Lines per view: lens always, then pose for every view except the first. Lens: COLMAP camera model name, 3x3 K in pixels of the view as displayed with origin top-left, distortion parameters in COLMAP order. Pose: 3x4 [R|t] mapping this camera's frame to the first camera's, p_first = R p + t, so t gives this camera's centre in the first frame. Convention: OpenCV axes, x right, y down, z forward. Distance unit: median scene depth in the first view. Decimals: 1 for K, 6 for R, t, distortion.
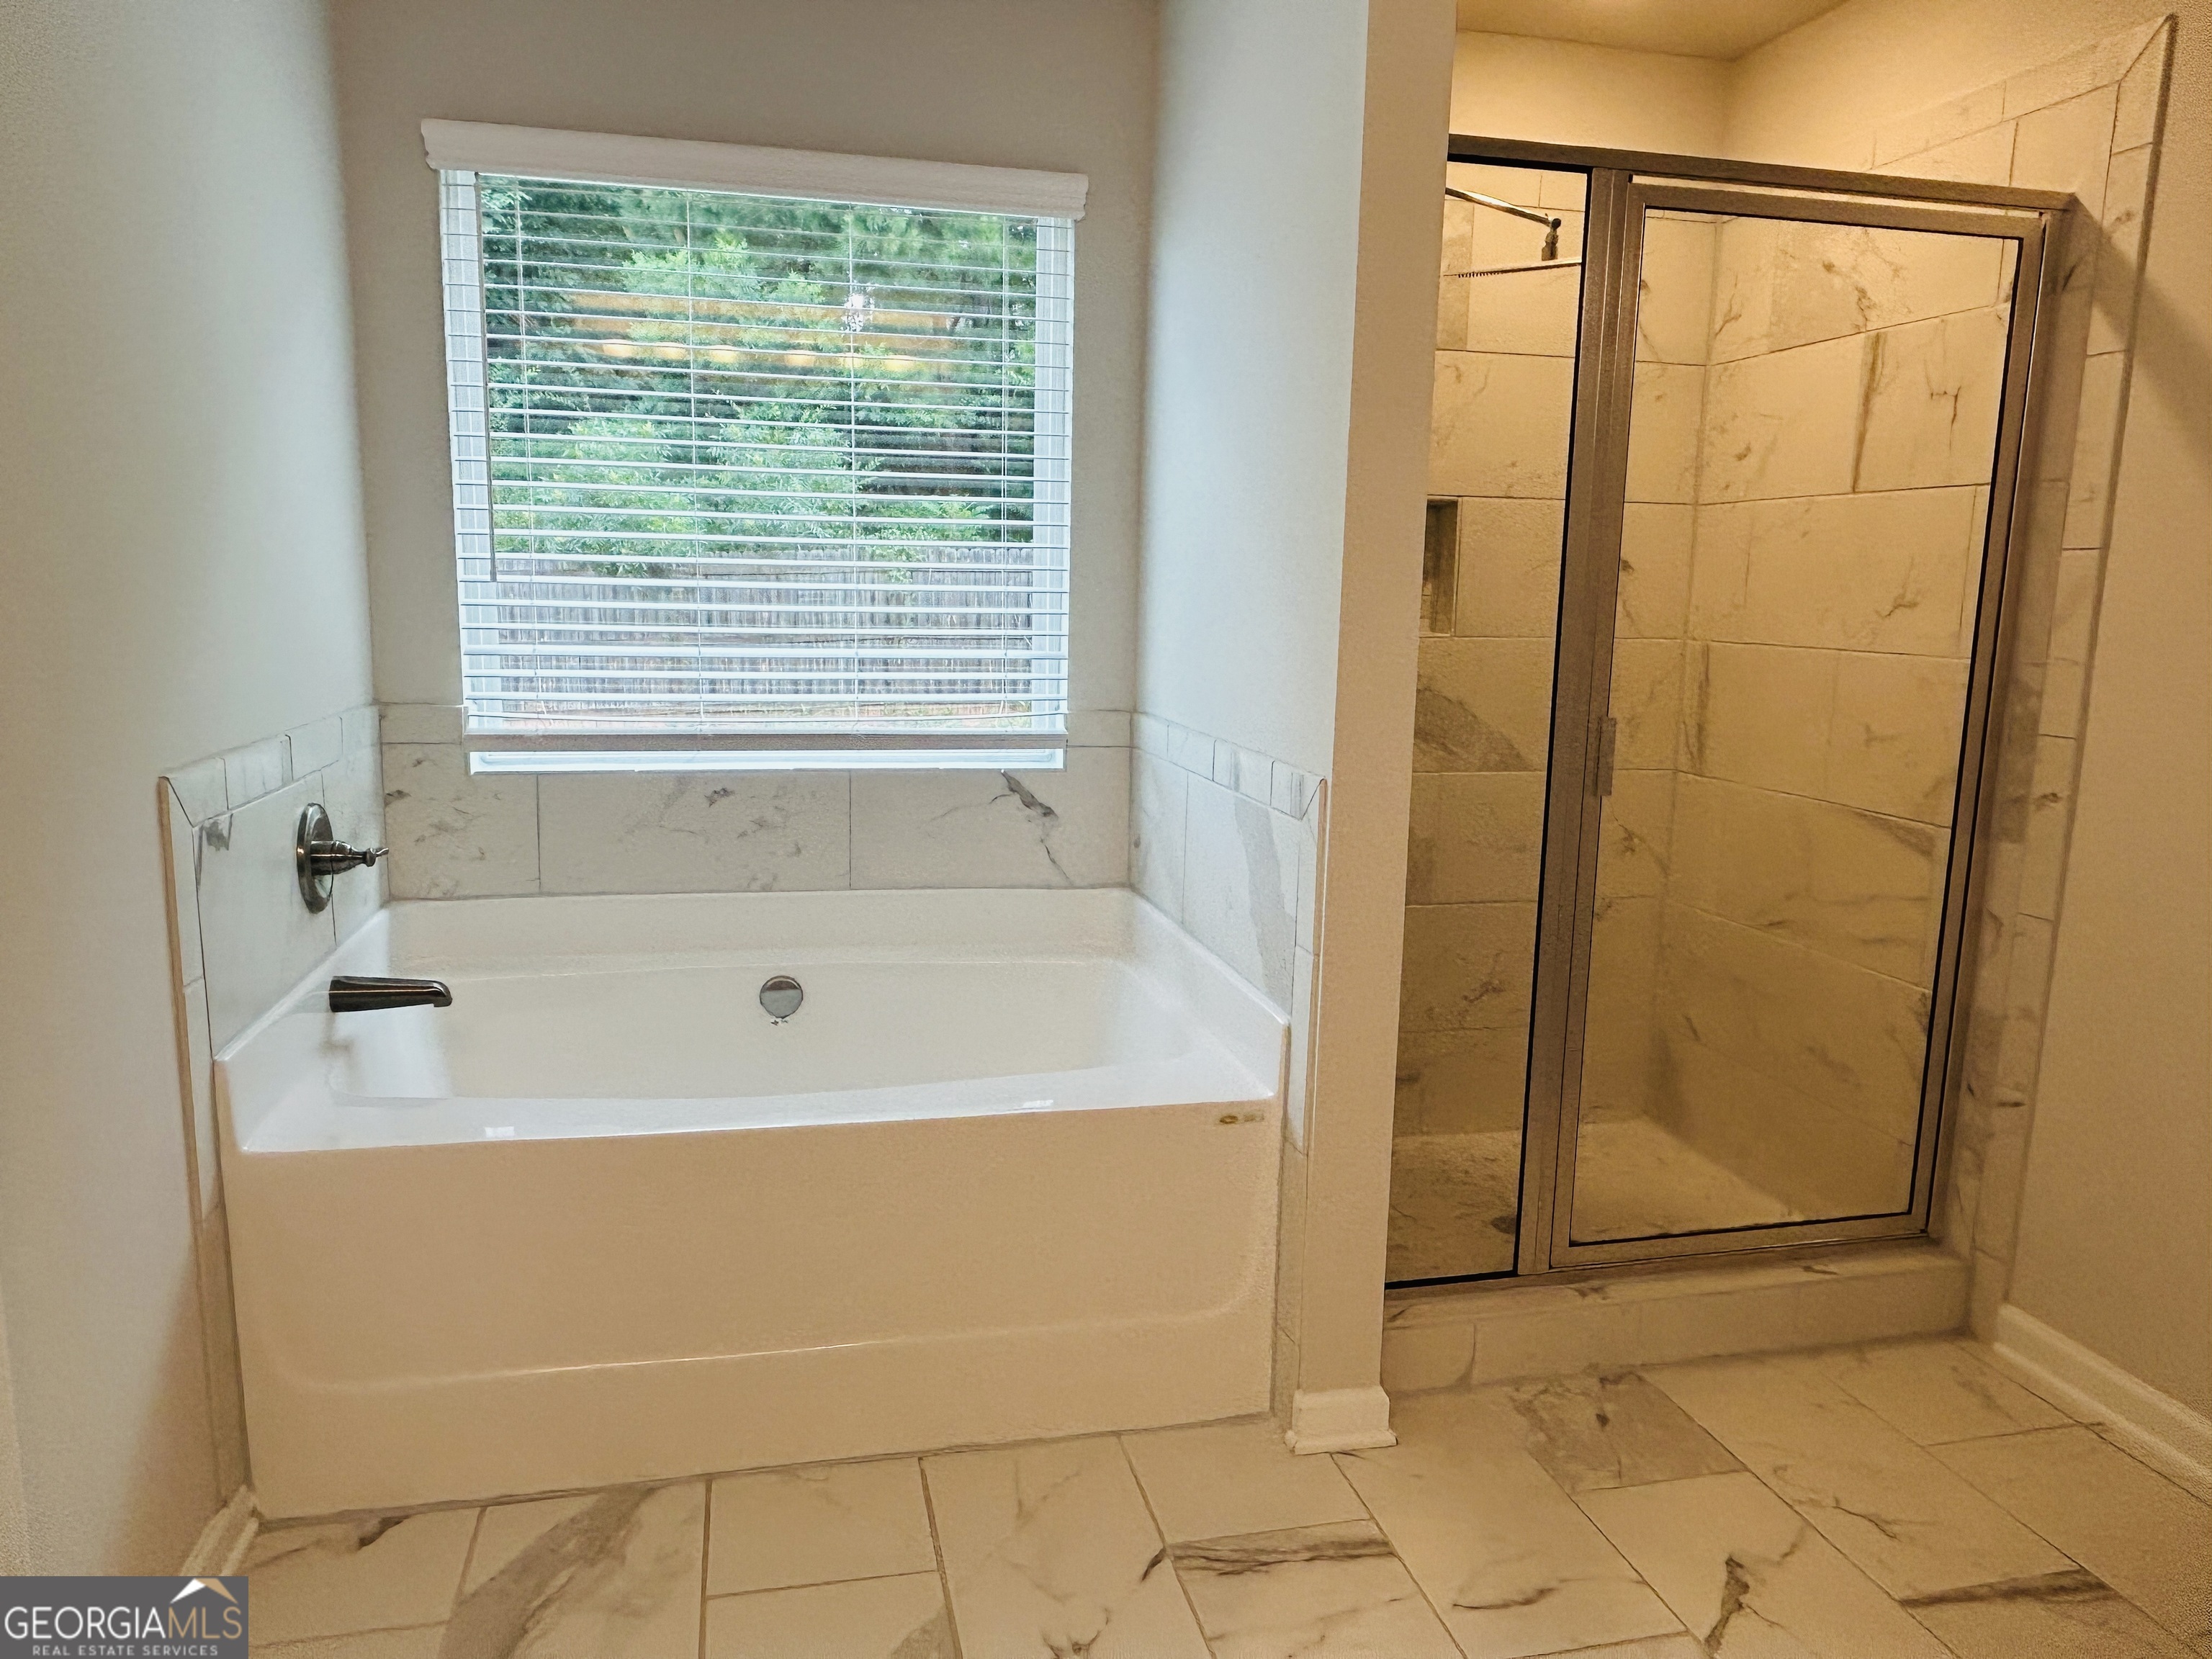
lens RADIAL K [[1496.1, 0, 1096.5], [0, 1496.1, 830.0], [0, 0, 1]] dist [-0.006555, -0.000844]
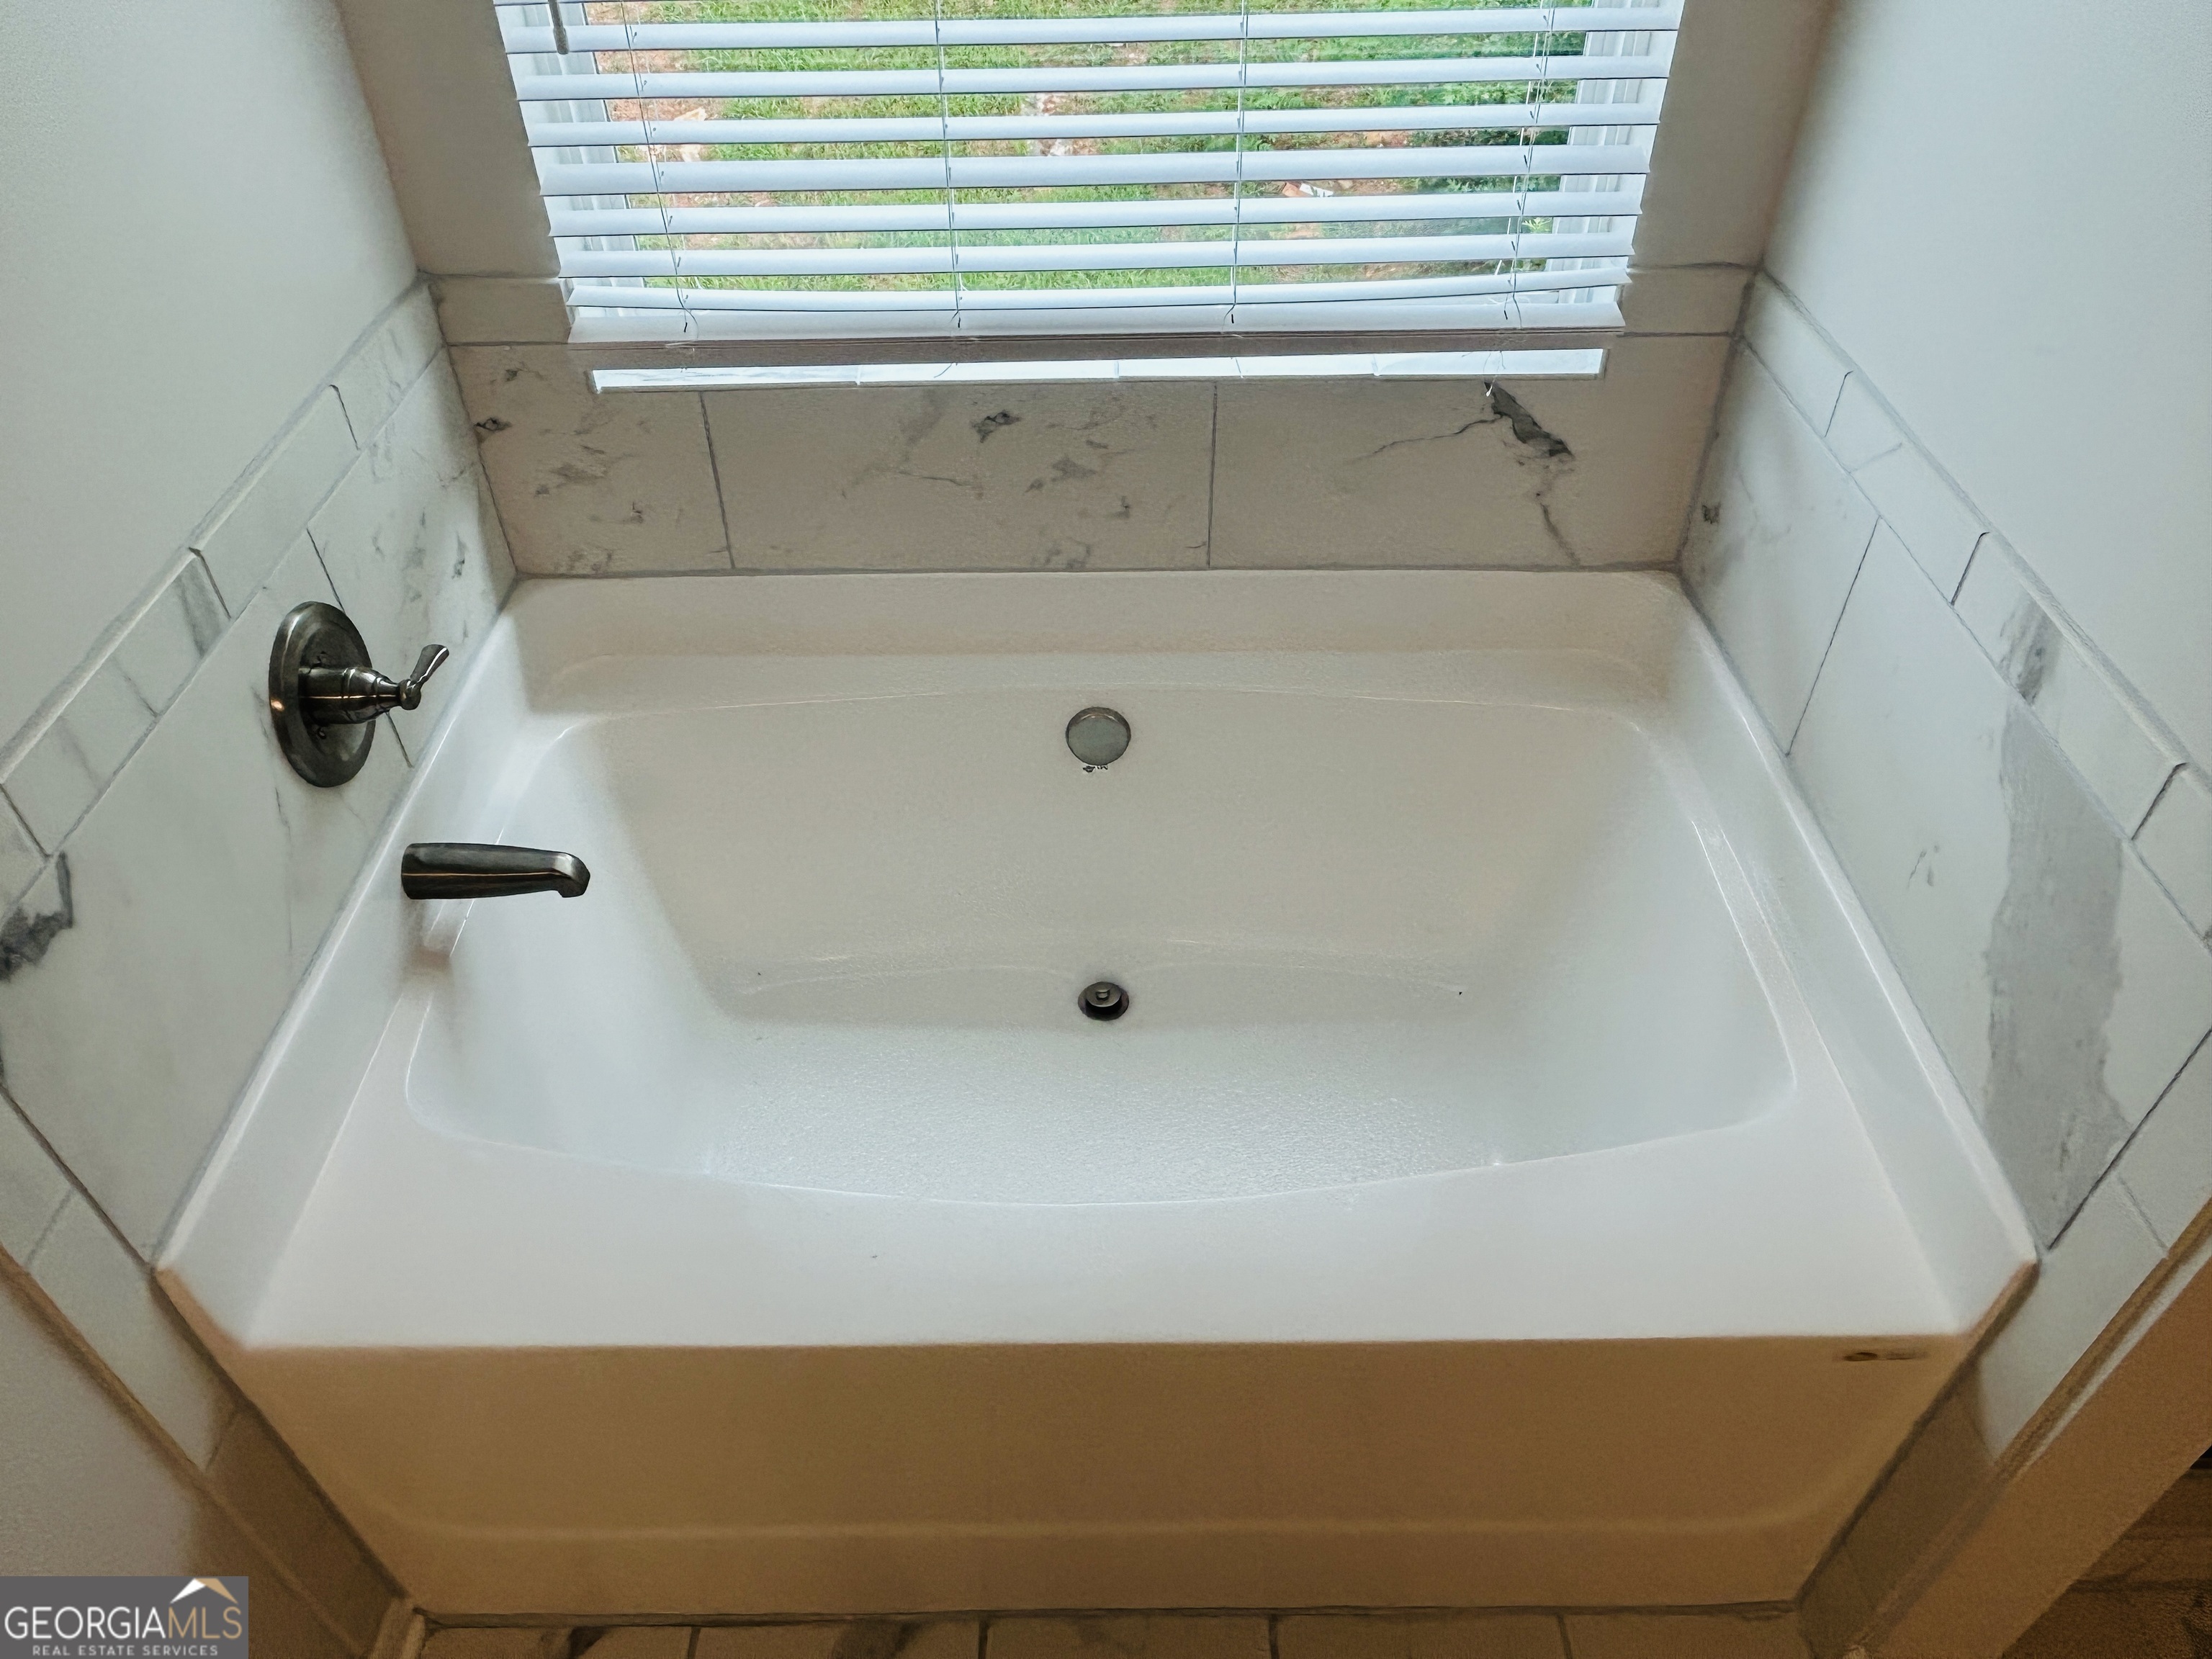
lens RADIAL K [[1496.1, 0, 1096.5], [0, 1496.1, 830.0], [0, 0, 1]] dist [-0.006555, -0.000844]
pose [[0.973913, 0.121975, -0.191352, -0.082260], [-0.000267, 0.843866, 0.536554, -0.208991], [0.226921, -0.522506, 0.821884, 0.446950]]
